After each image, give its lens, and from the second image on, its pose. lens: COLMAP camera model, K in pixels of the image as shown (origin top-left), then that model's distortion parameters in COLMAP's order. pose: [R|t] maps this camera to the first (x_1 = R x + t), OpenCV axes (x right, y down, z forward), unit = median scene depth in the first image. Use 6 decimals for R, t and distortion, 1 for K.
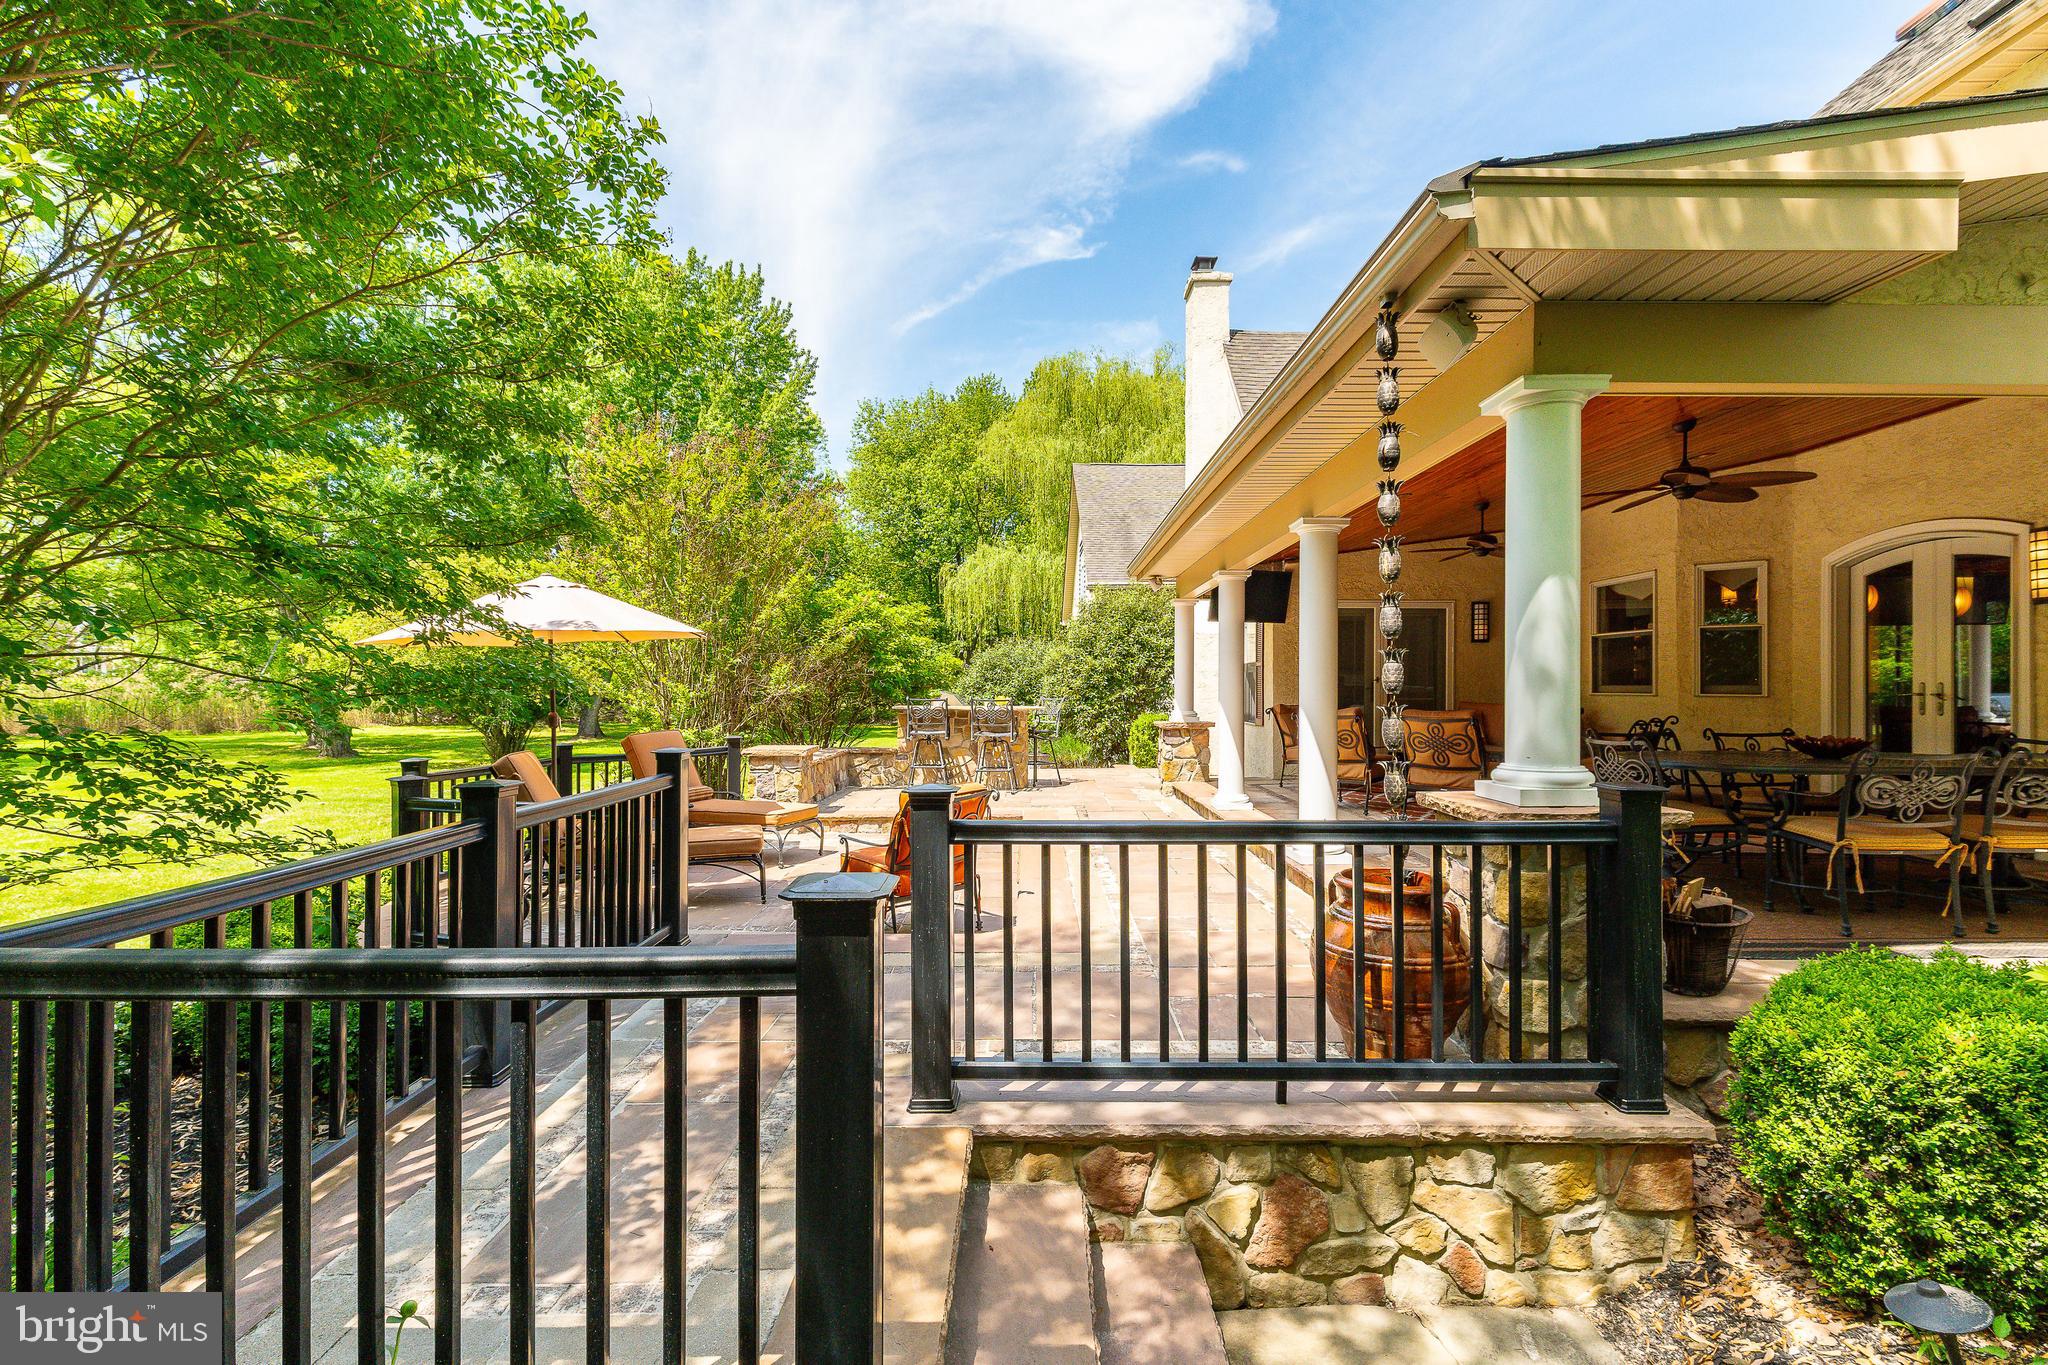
lens RADIAL K [[929.1, 0, 1027.6], [0, 929.1, 688.8], [0, 0, 1]] dist [0.001510, 0.000130]
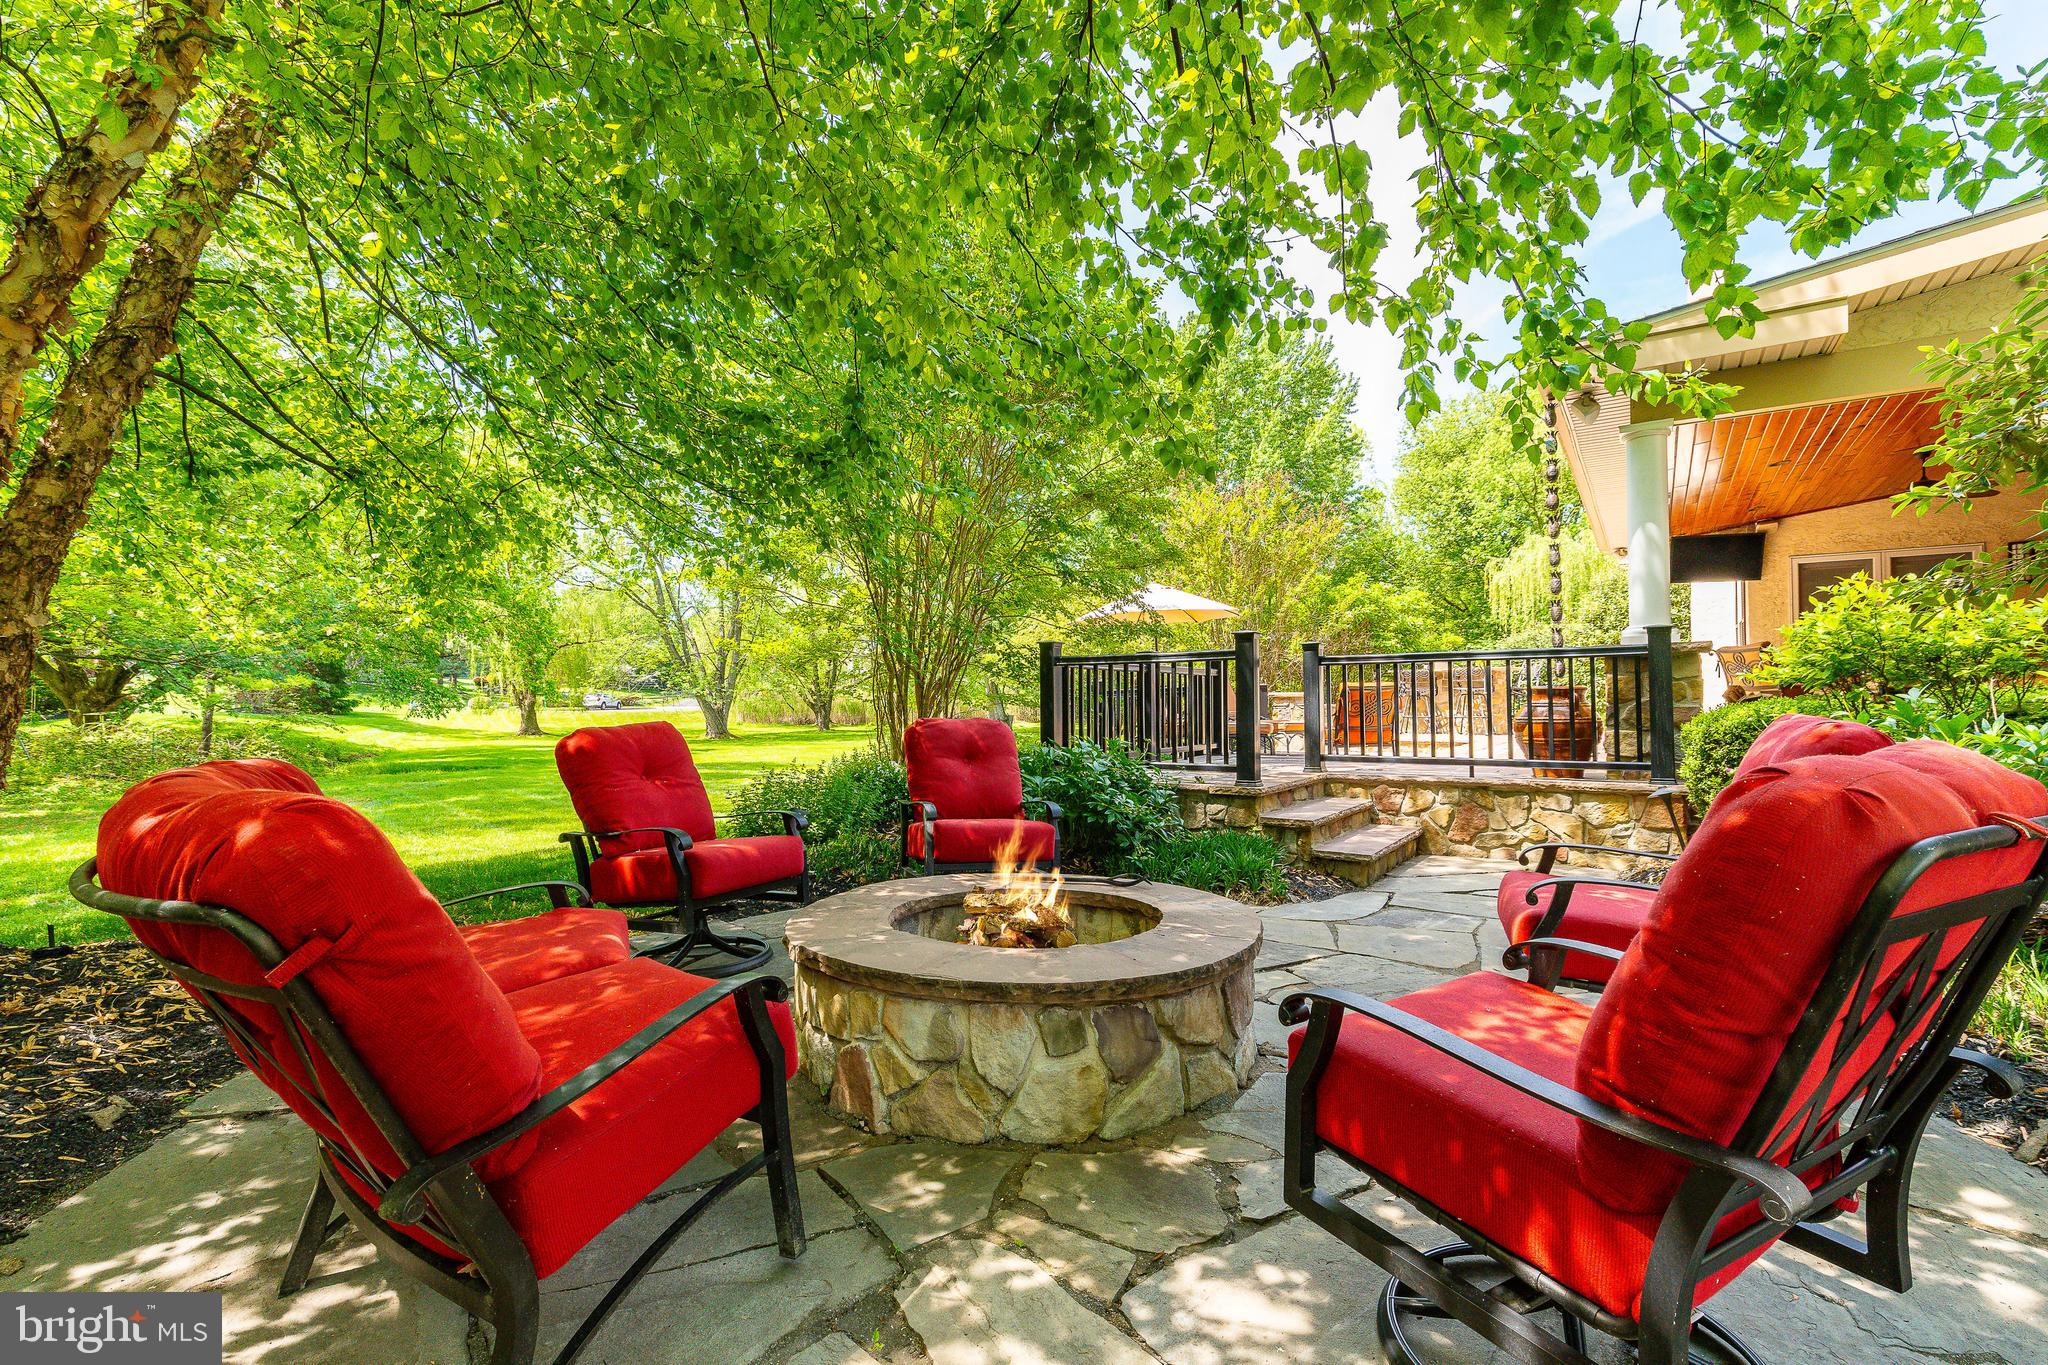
lens RADIAL K [[929.1, 0, 1027.6], [0, 929.1, 688.8], [0, 0, 1]] dist [0.001510, 0.000130]
pose [[0.832727, -0.016969, -0.553423, 0.111432], [0.008082, 0.999796, -0.018494, 0.047486], [0.553625, 0.010928, 0.832695, -0.259208]]
